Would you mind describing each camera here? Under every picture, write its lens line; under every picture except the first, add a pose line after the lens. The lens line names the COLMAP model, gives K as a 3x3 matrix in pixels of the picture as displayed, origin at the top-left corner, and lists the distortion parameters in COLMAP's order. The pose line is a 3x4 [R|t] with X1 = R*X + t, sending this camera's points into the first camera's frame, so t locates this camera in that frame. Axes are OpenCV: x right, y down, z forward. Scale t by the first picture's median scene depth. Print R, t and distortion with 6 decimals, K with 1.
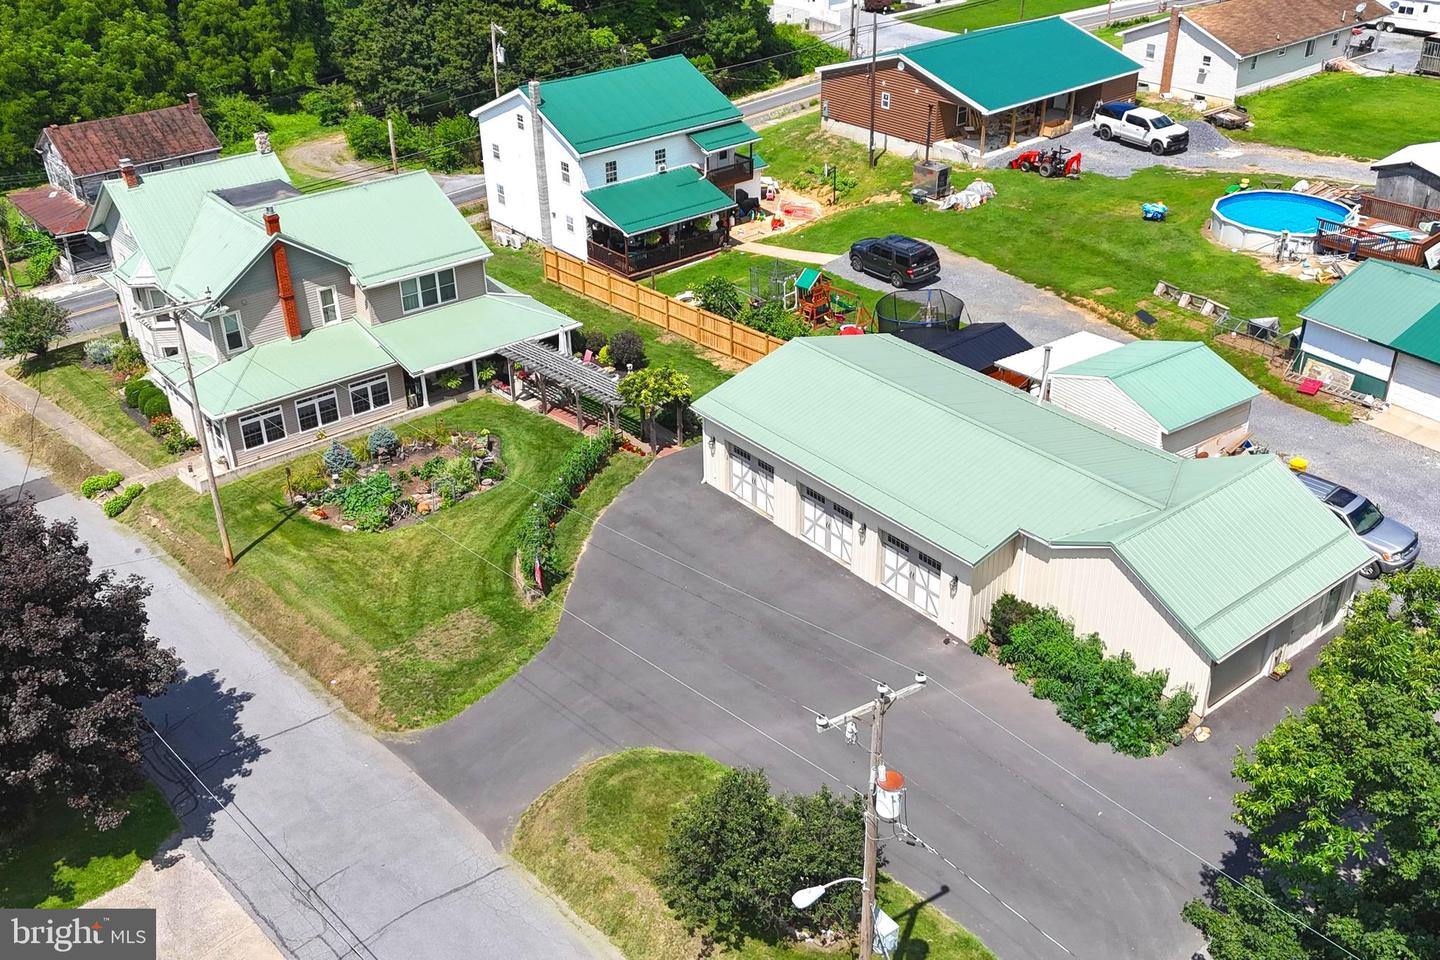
lens RADIAL K [[1351.3, 0, 723.2], [0, 1351.3, 495.4], [0, 0, 1]] dist [0.081011, -0.099522]
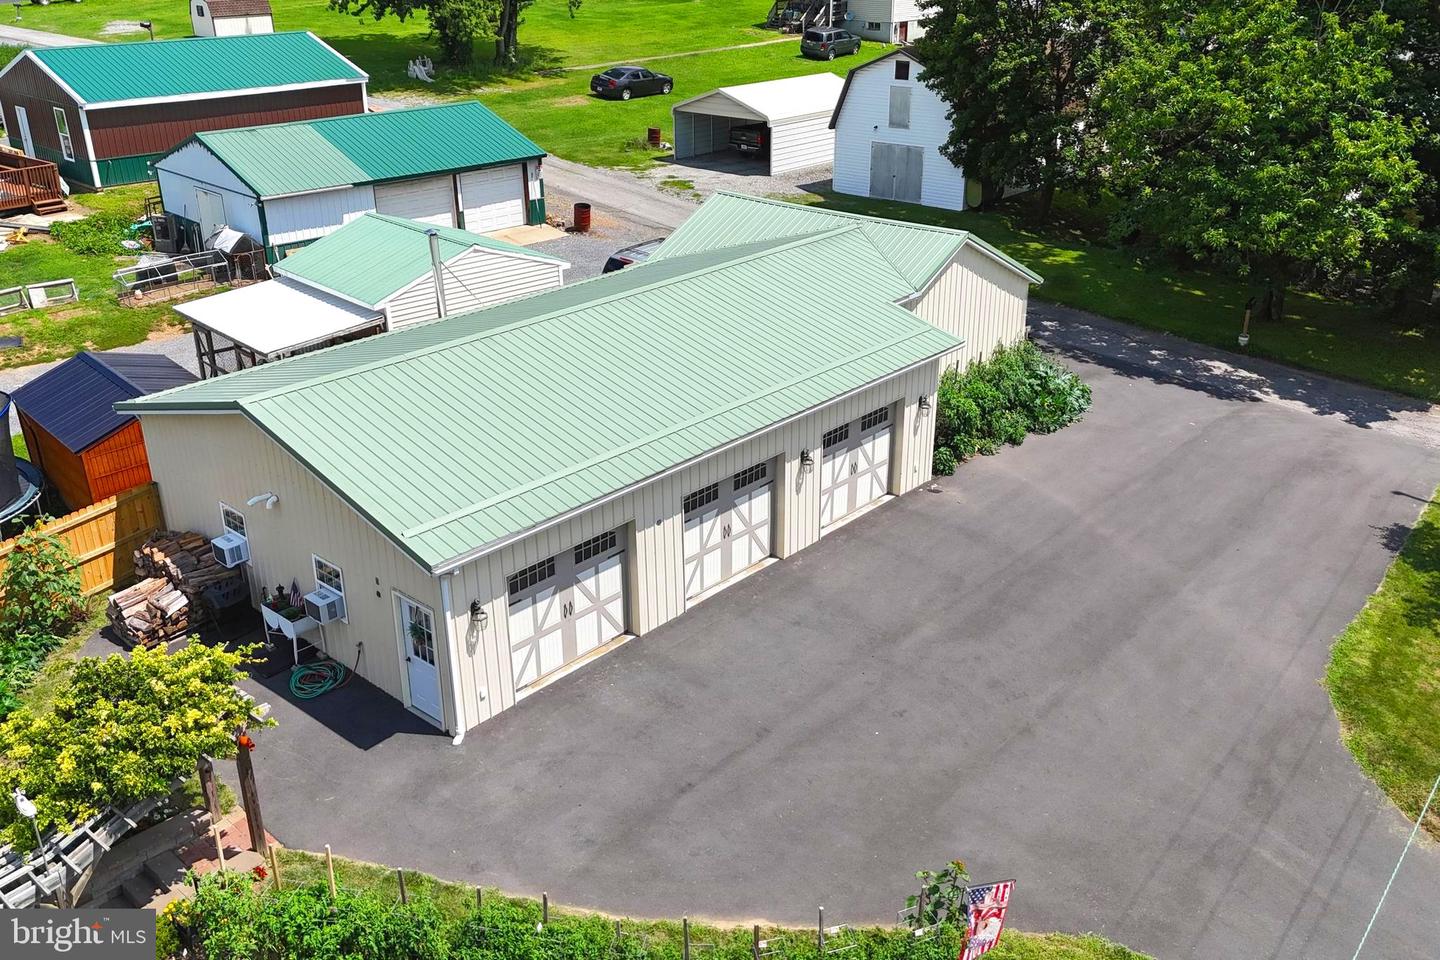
lens RADIAL K [[1278.8, 0, 720.0], [0, 1278.8, 480.0], [0, 0, 1]] dist [0.115902, -0.178211]
pose [[-0.150493, -0.388789, 0.908953, -0.295388], [0.512444, 0.755586, 0.408033, -0.157975], [-0.845430, 0.527194, 0.085522, 0.715695]]
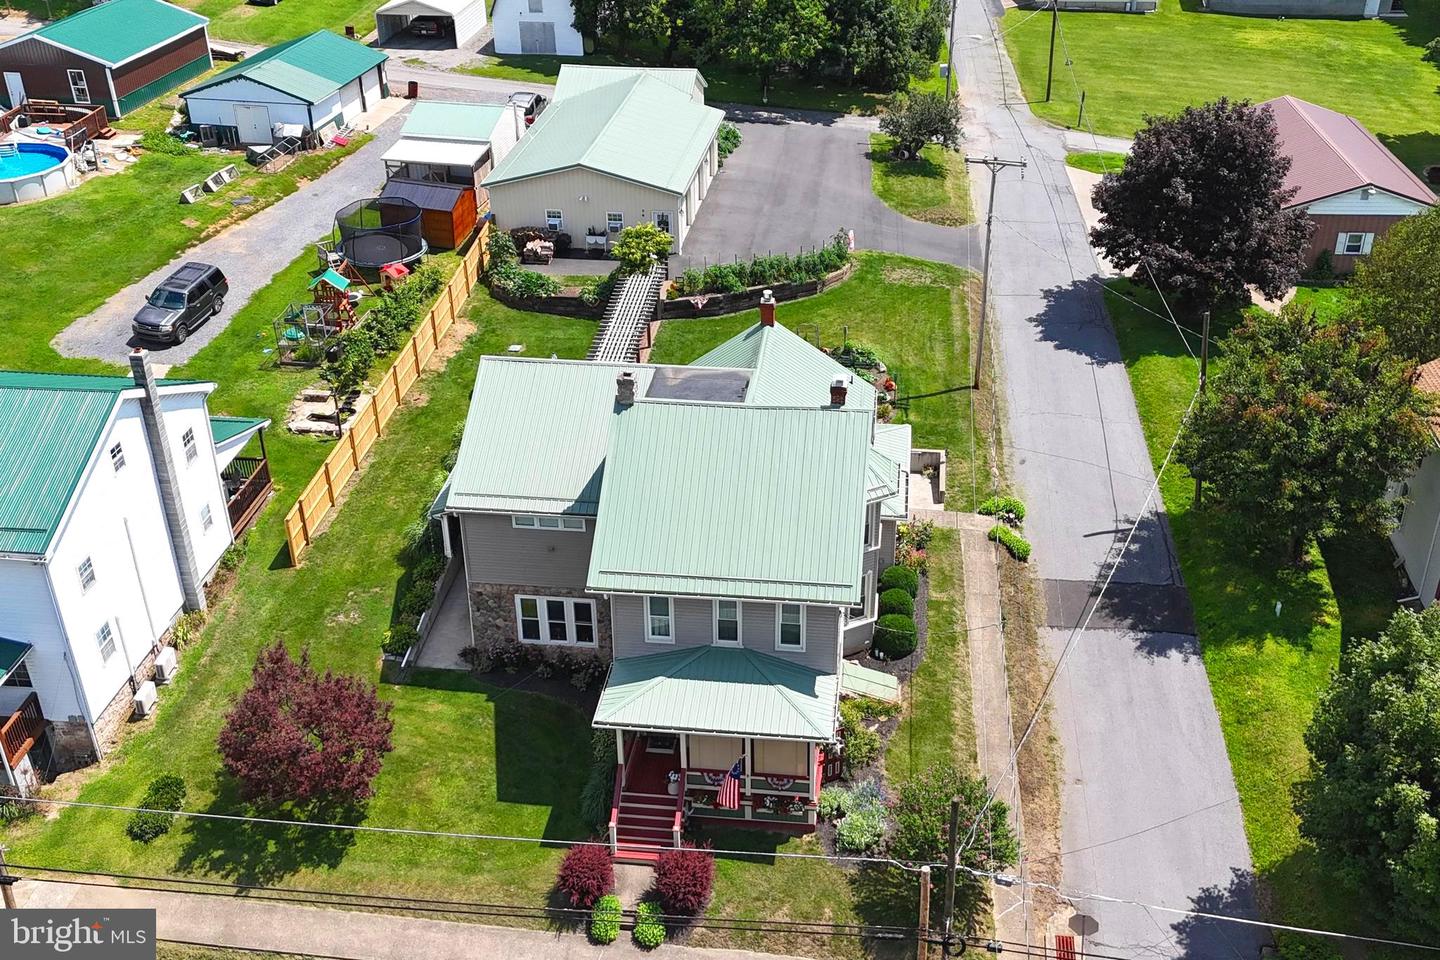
lens RADIAL K [[1453.0, 0, 744.0], [0, 1453.0, 480.2], [0, 0, 1]] dist [0.136969, -0.236229]
pose [[-0.687457, -0.350321, 0.636143, -0.876650], [0.382563, 0.569873, 0.727248, -0.753566], [-0.617291, 0.743317, -0.257744, 1.250076]]
